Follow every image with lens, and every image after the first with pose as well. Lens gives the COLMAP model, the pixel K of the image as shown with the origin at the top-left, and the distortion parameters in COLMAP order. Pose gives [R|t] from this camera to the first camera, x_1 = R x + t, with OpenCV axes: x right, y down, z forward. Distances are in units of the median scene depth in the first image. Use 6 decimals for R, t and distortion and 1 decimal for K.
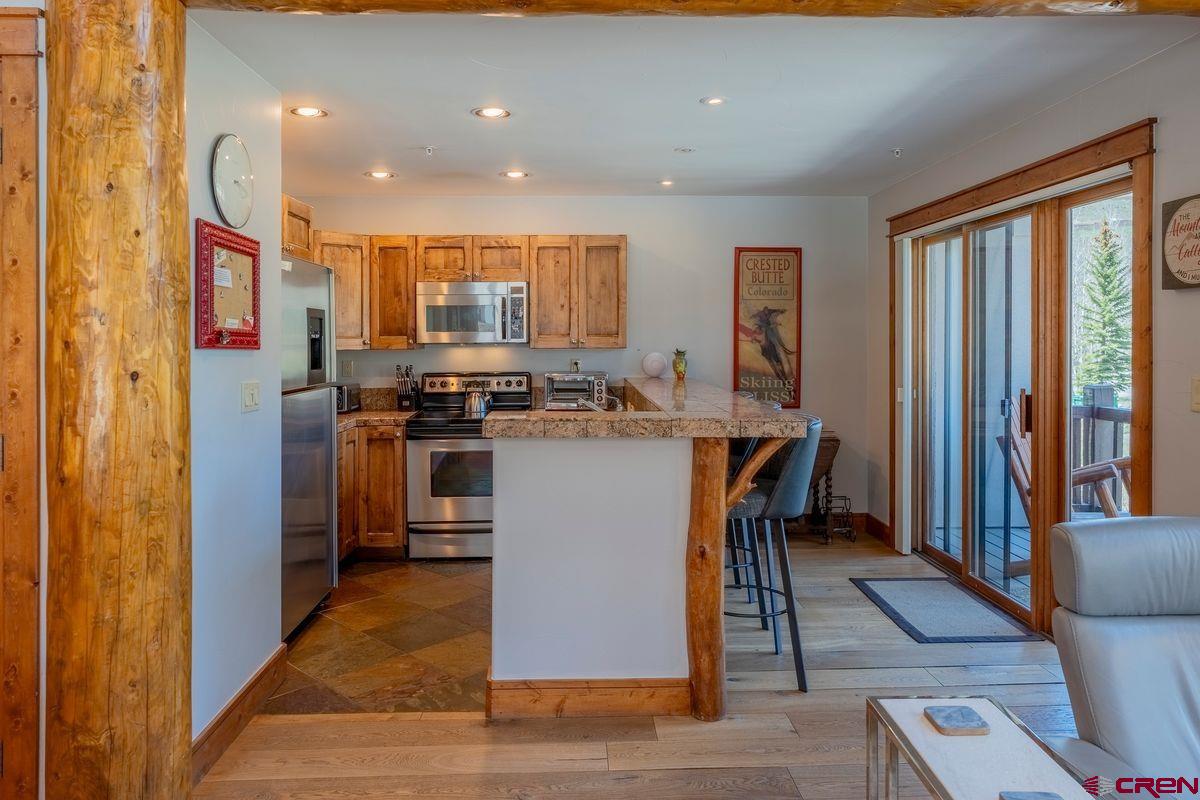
lens RADIAL K [[795.6, 0, 599.5], [0, 795.6, 354.5], [0, 0, 1]] dist [0.001655, 0.001363]
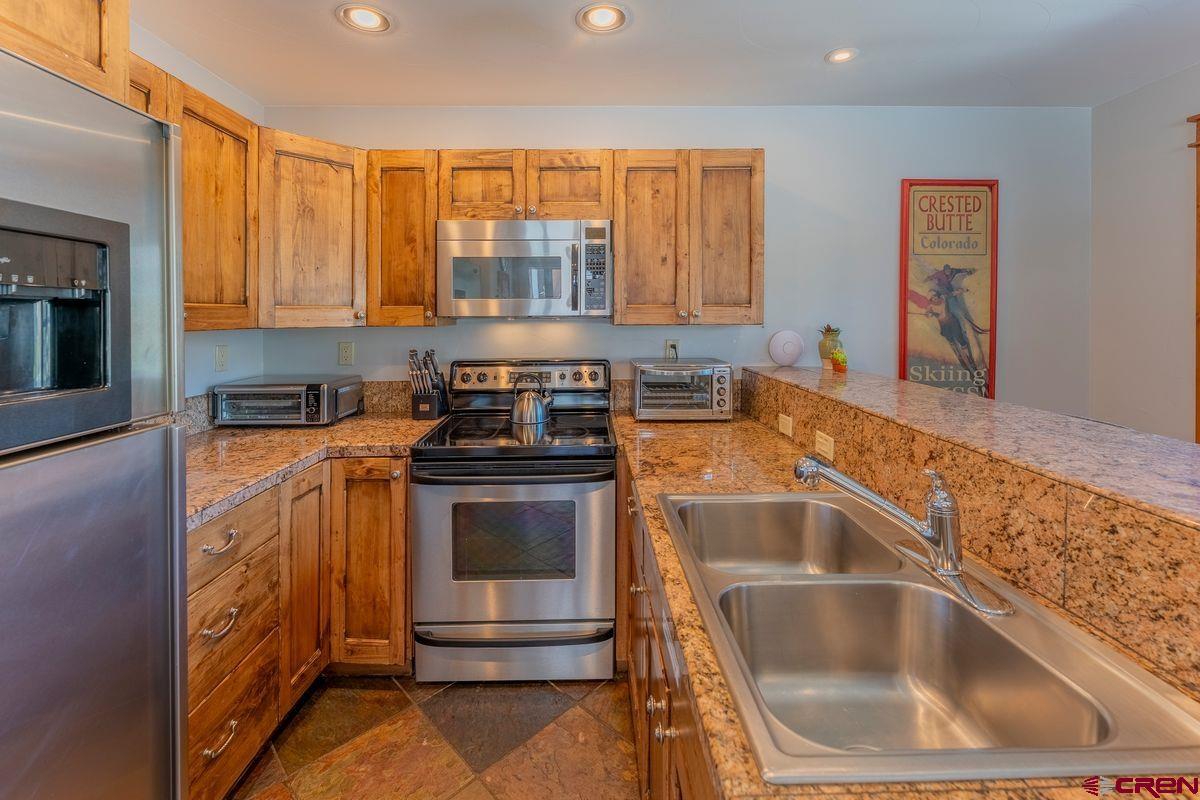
lens RADIAL K [[505.3, 0, 595.1], [0, 505.3, 313.4], [0, 0, 1]] dist [-0.000478, -0.000045]
pose [[0.999818, 0.001025, -0.019064, -0.095340], [-0.001471, 0.999726, -0.023365, -0.007378], [0.019035, 0.023389, 0.999545, 0.592916]]
